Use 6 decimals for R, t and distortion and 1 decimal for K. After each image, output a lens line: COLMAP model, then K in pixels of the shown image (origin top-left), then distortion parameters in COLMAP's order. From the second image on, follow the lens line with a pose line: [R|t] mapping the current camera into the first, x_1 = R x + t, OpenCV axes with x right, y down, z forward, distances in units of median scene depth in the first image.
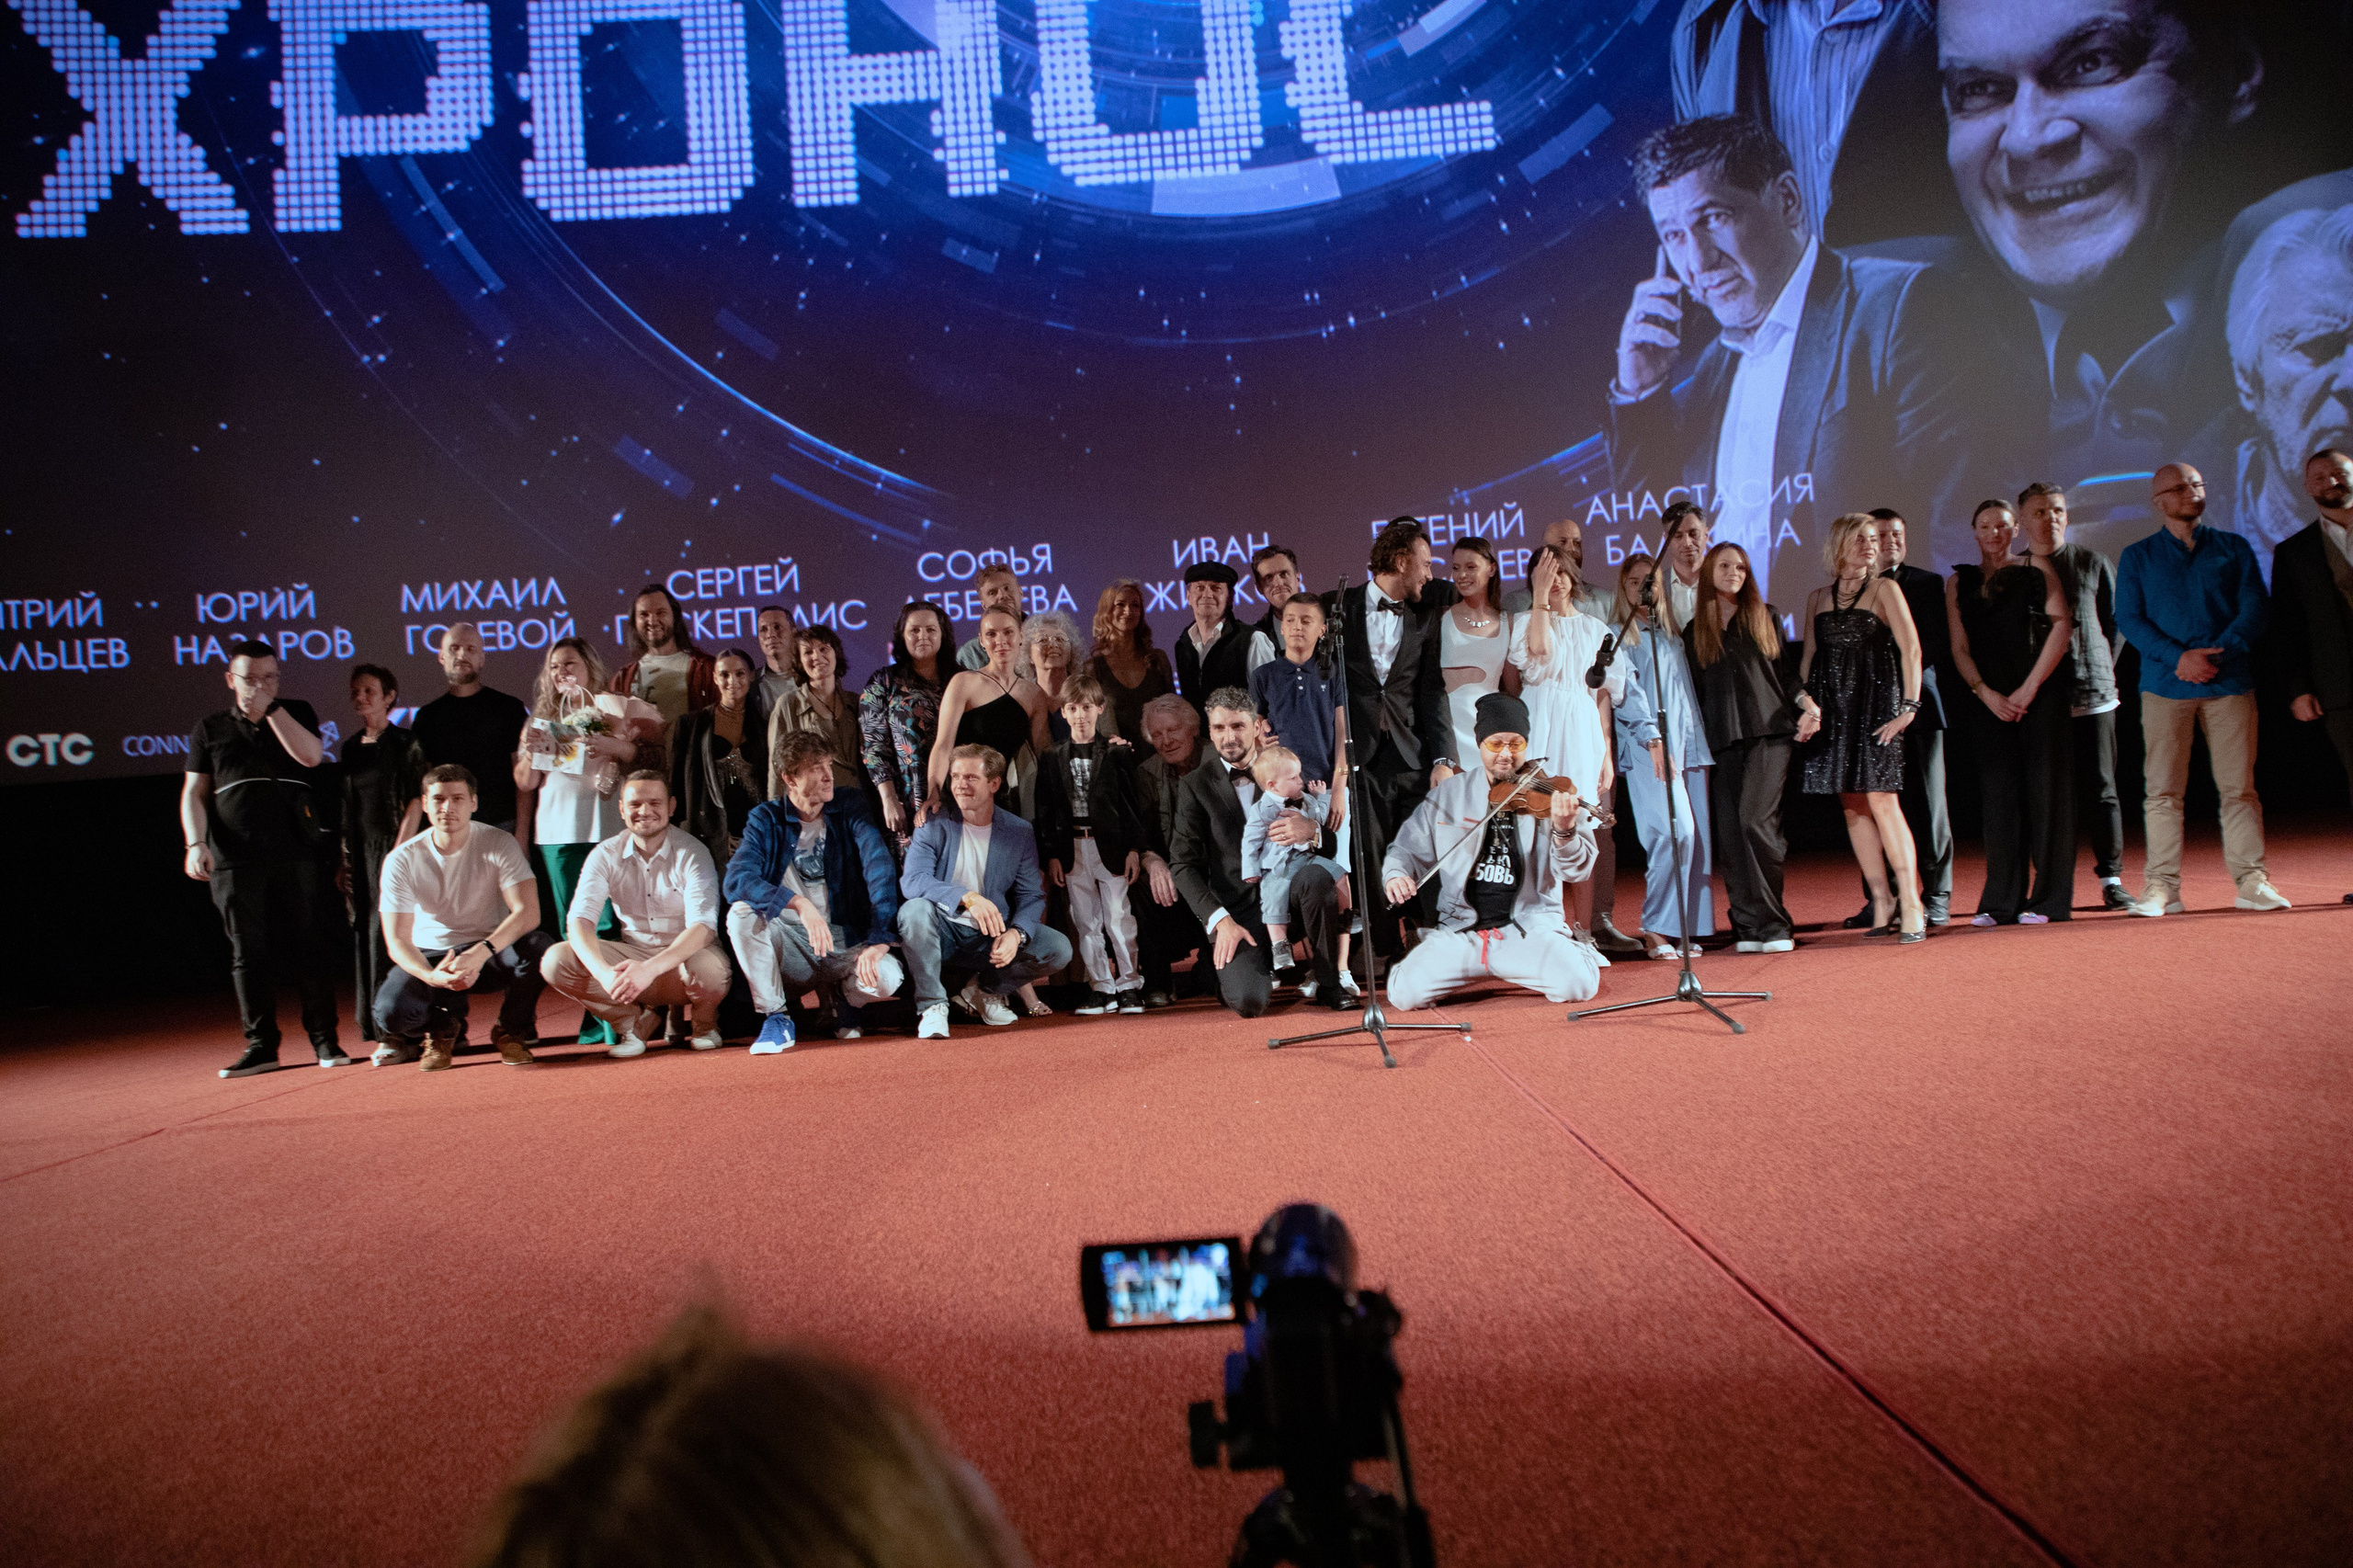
lens RADIAL K [[1656.5, 0, 1136.9], [0, 1656.5, 698.5], [0, 0, 1]] dist [-0.076443, 0.052433]
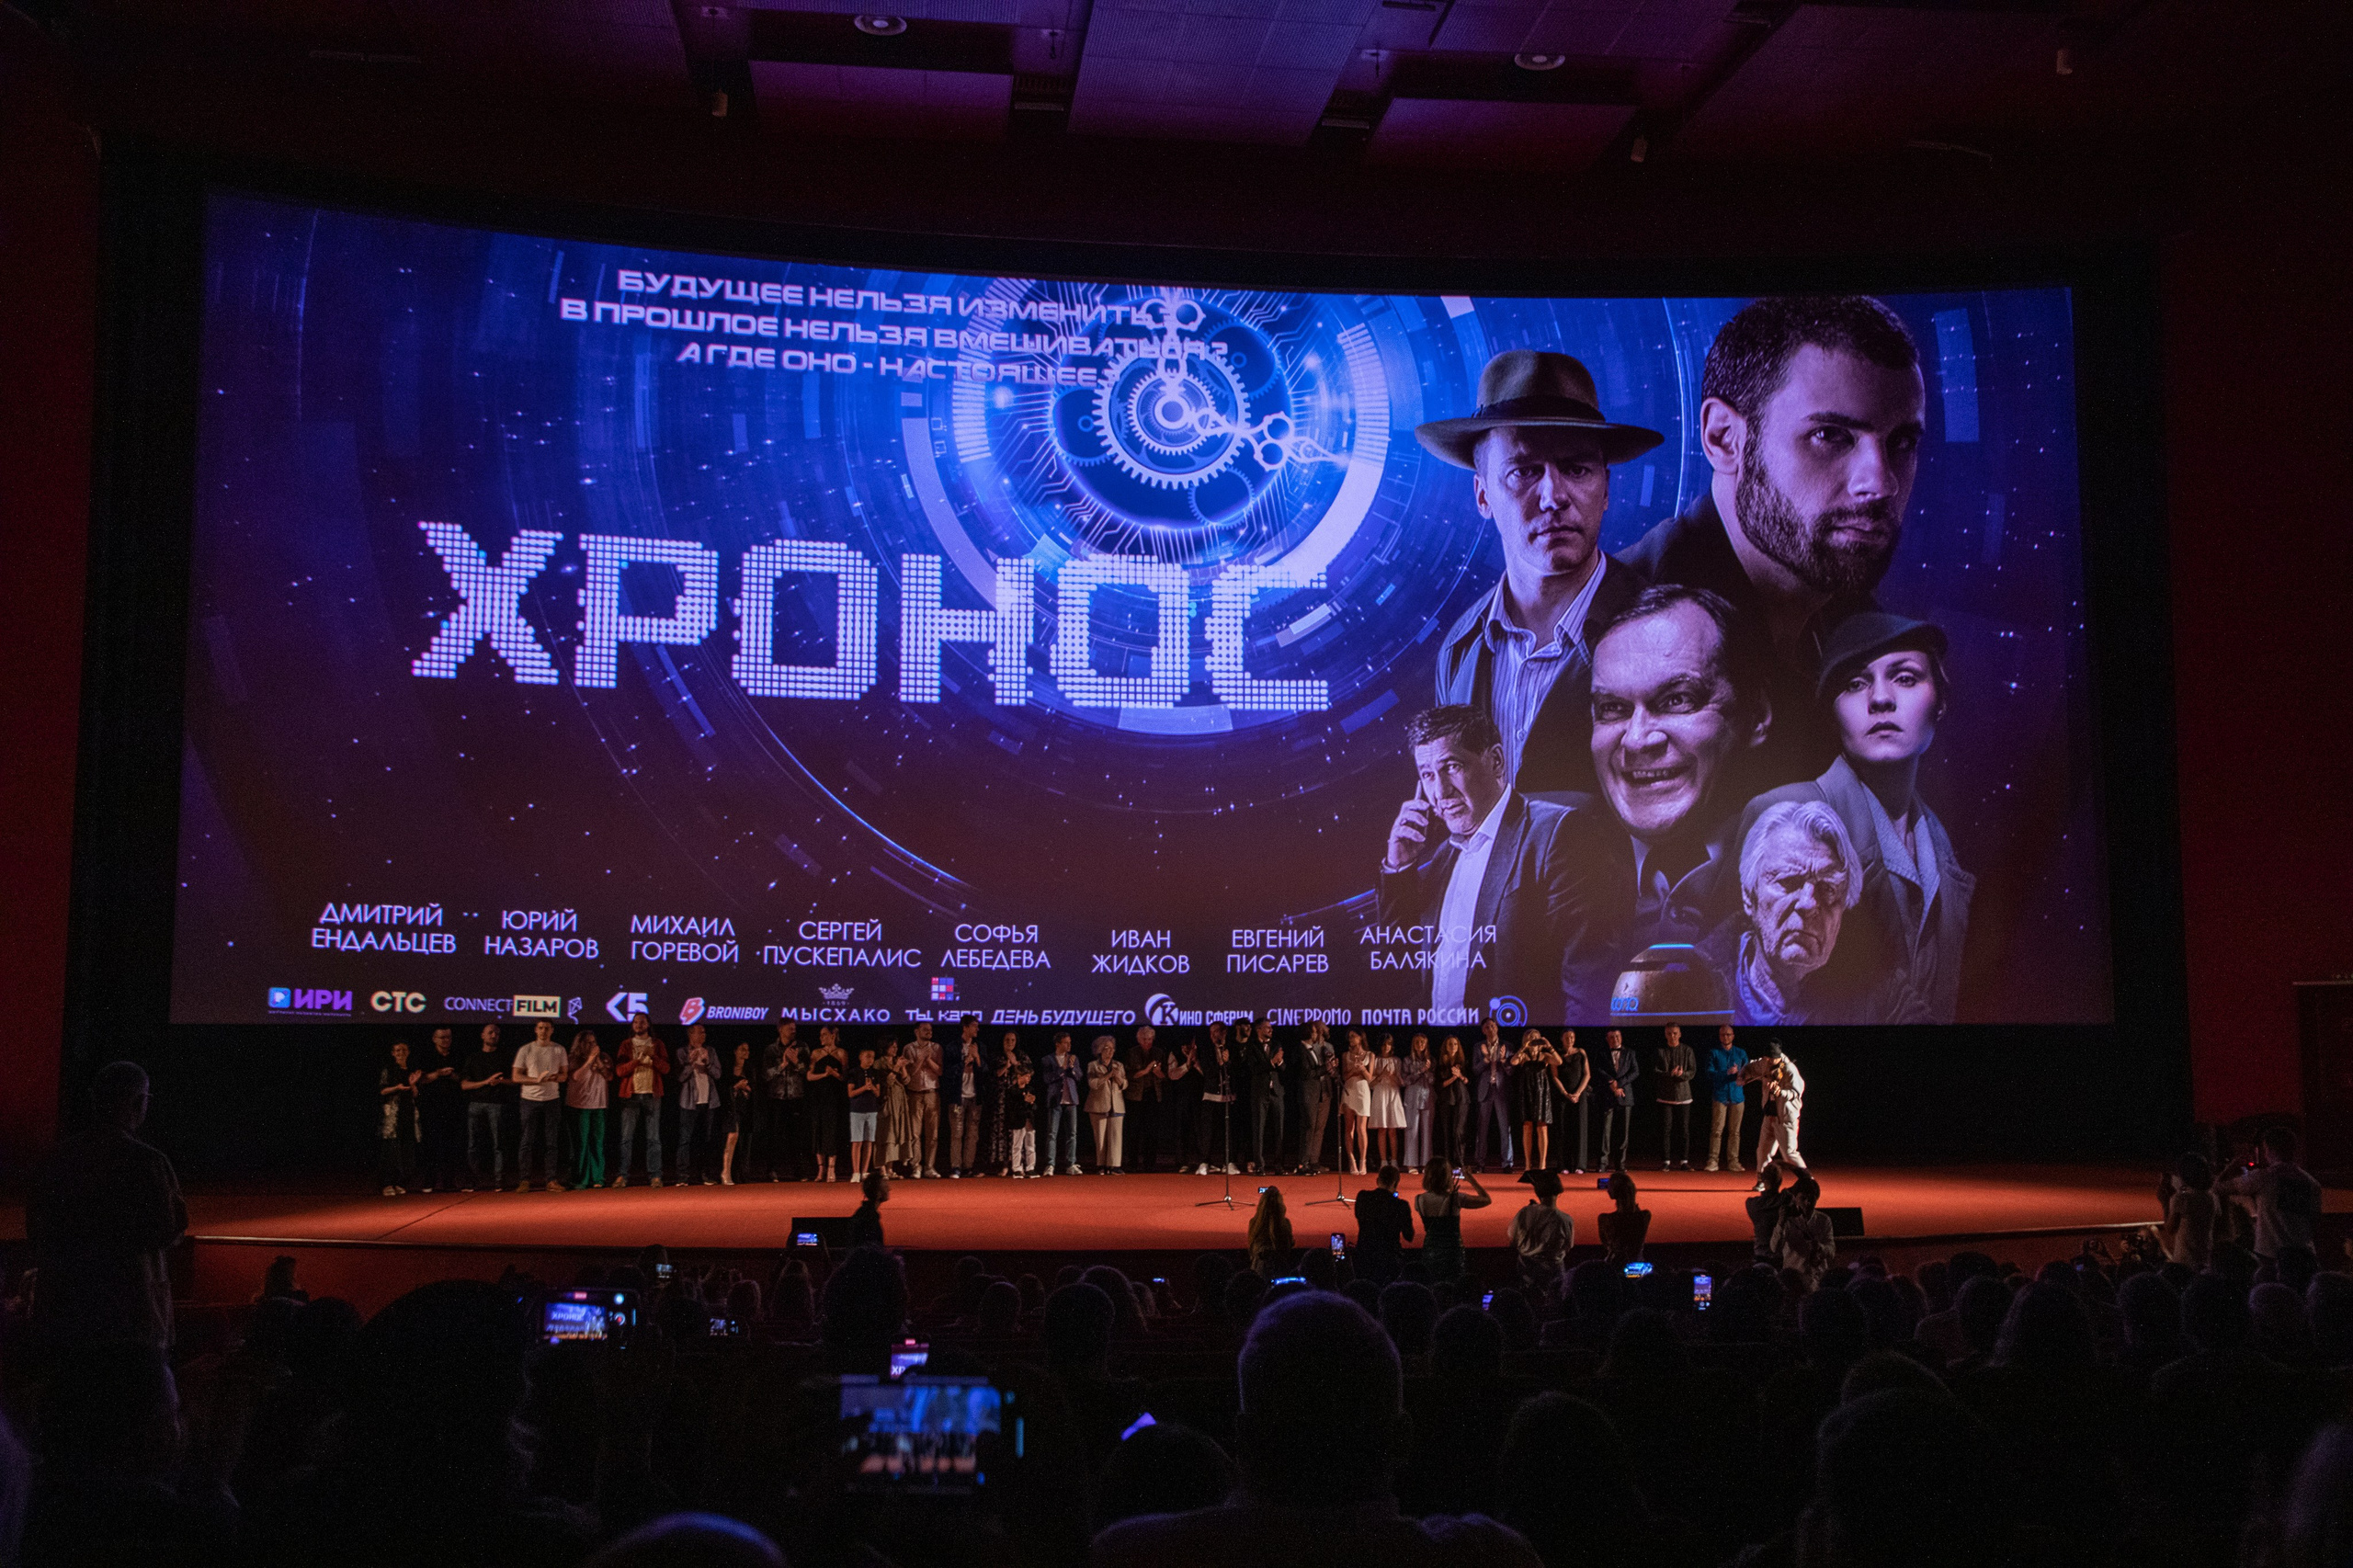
lens RADIAL K [[2703.9, 0, 1182.1], [0, 2703.9, 769.1], [0, 0, 1]] dist [0.143912, 0.000000]
pose [[0.982557, 0.101136, 0.156053, -0.349258], [-0.088727, 0.992461, -0.084547, -0.033893], [-0.163427, 0.069226, 0.984124, -1.677623]]
